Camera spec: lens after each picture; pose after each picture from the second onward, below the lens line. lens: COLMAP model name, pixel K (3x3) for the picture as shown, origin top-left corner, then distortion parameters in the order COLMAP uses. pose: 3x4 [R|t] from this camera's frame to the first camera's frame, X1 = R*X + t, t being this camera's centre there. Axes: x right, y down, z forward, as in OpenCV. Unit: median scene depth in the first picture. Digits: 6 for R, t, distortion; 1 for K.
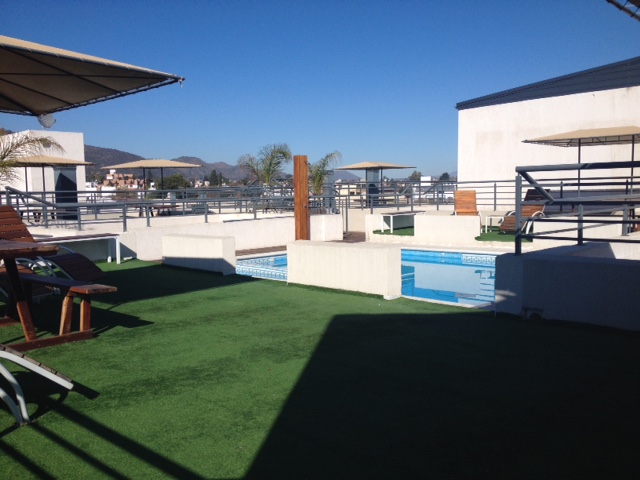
lens RADIAL K [[603.3, 0, 322.3], [0, 603.3, 240.1], [0, 0, 1]] dist [0.032239, 0.000000]
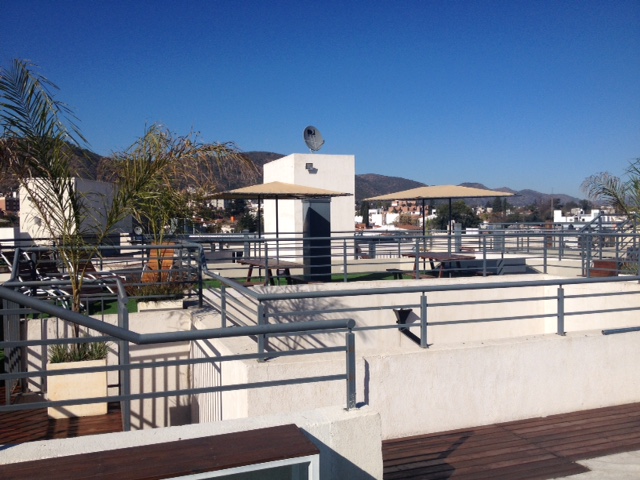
lens RADIAL K [[603.3, 0, 320.7], [0, 603.3, 241.5], [0, 0, 1]] dist [0.032239, 0.000000]
pose [[0.897001, 0.024262, -0.441363, -0.123469], [-0.042152, 0.998637, -0.030772, -0.056623], [0.440015, 0.046207, 0.896801, 0.432515]]
